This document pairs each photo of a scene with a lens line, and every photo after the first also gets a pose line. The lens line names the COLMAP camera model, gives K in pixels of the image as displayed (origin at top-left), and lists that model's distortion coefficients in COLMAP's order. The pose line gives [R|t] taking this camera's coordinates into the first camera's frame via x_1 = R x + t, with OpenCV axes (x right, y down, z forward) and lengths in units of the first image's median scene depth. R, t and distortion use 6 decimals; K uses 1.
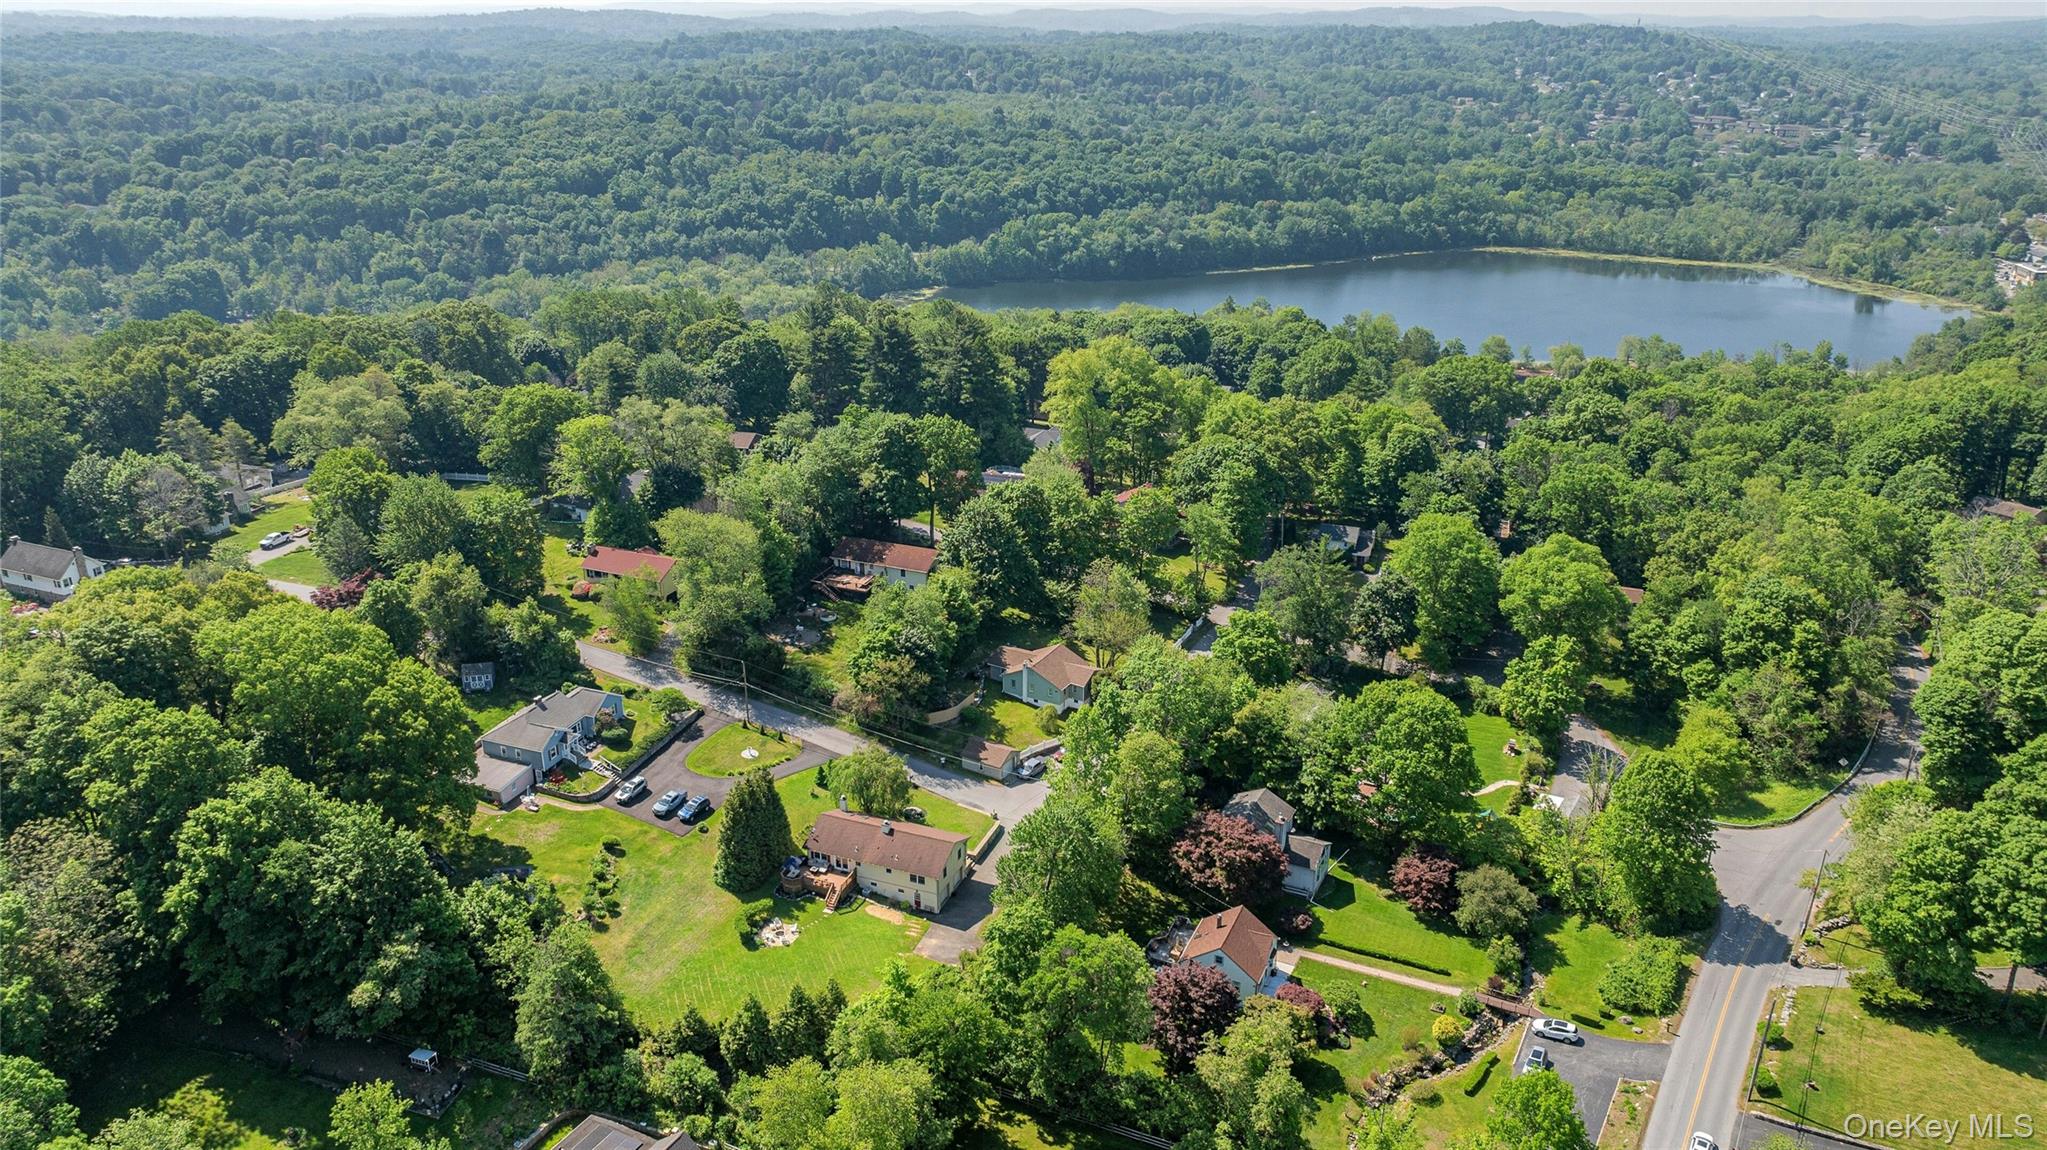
lens RADIAL K [[1413.9, 0, 1014.6], [0, 1413.9, 572.6], [0, 0, 1]] dist [-0.019673, 0.001866]
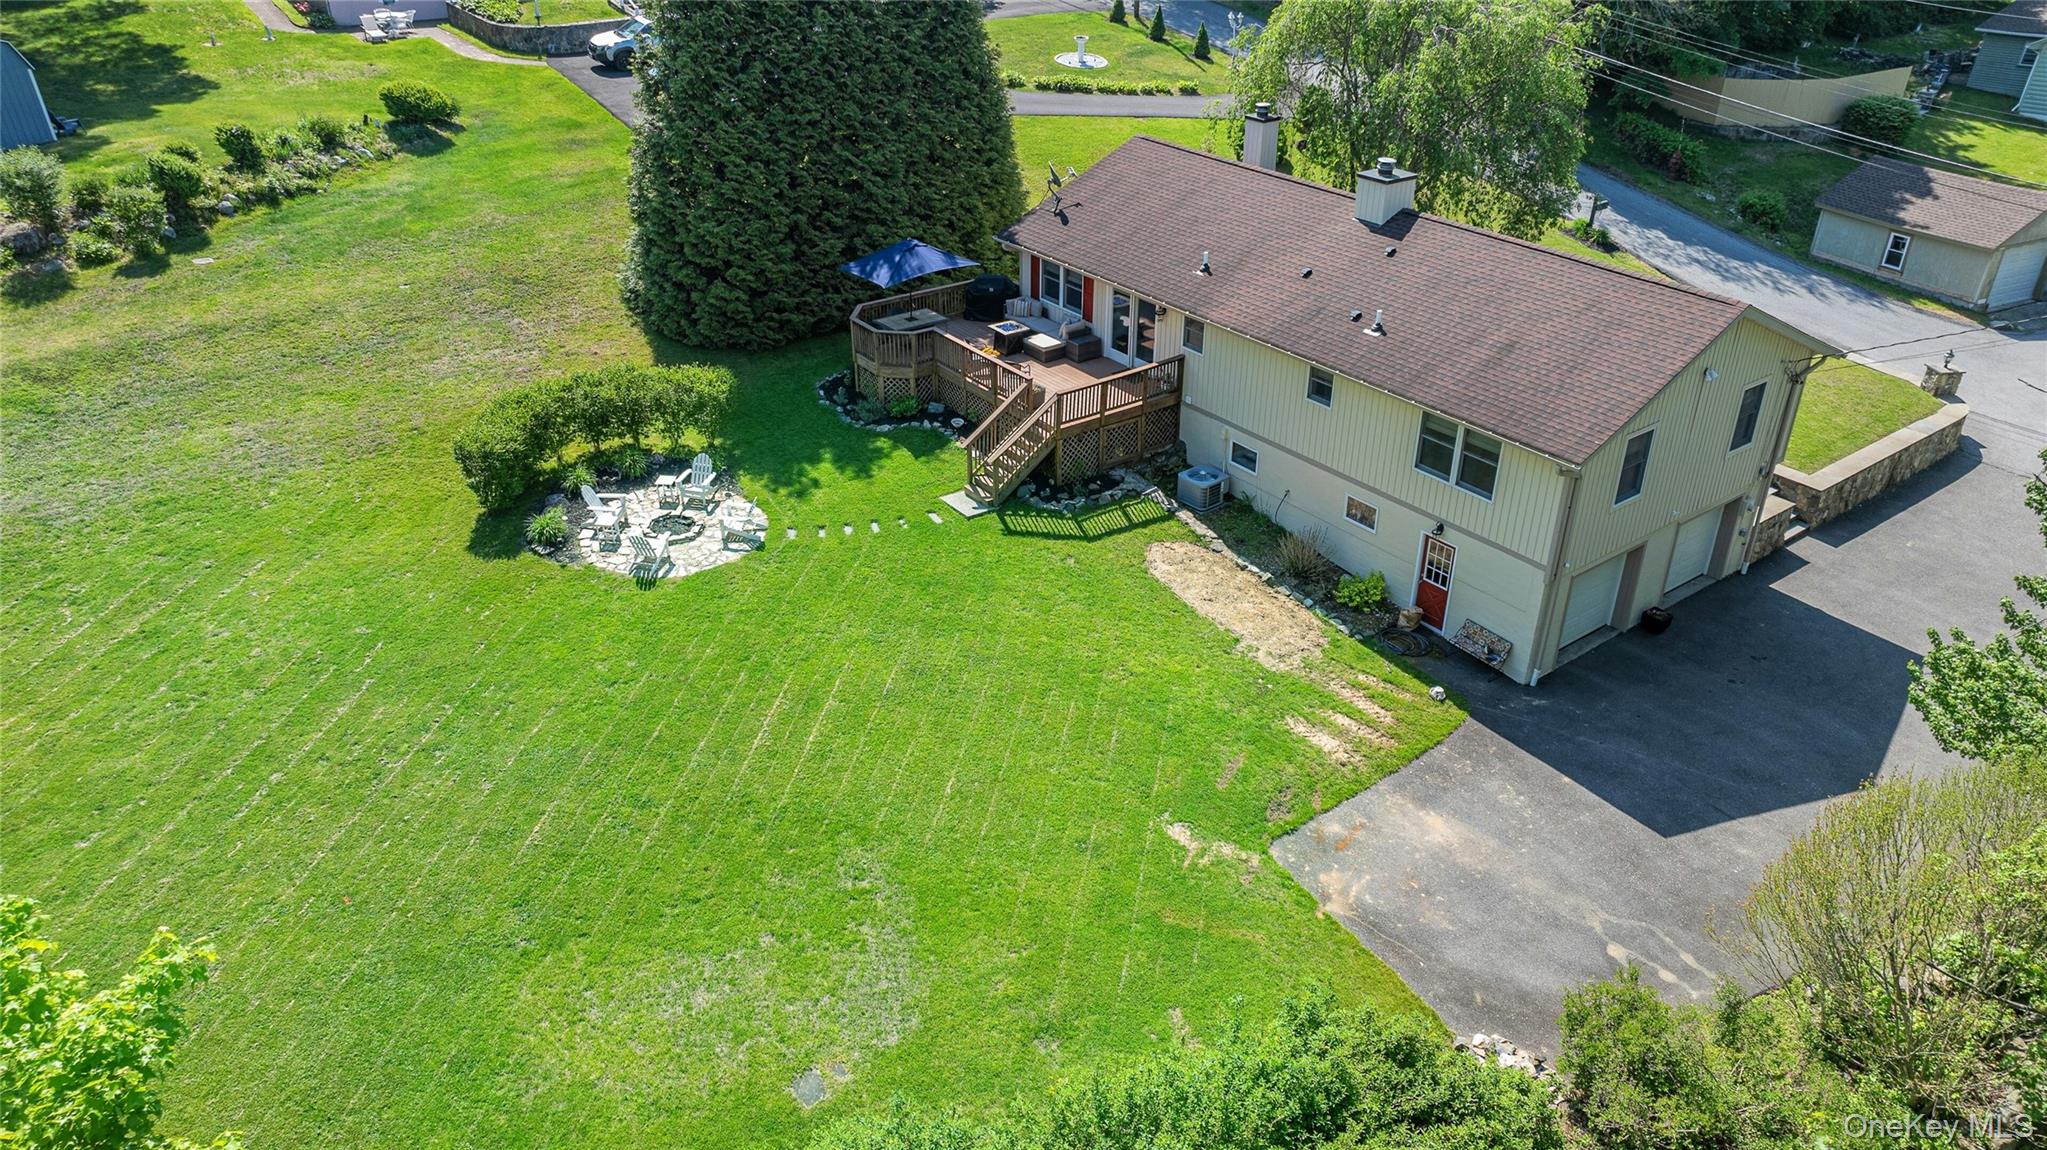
lens RADIAL K [[1413.9, 0, 1014.6], [0, 1413.9, 572.6], [0, 0, 1]] dist [-0.019673, 0.001866]
pose [[0.851260, 0.266122, -0.452257, -0.033450], [-0.197144, 0.960916, 0.194358, 0.206647], [0.486304, -0.076289, 0.870453, 0.820109]]
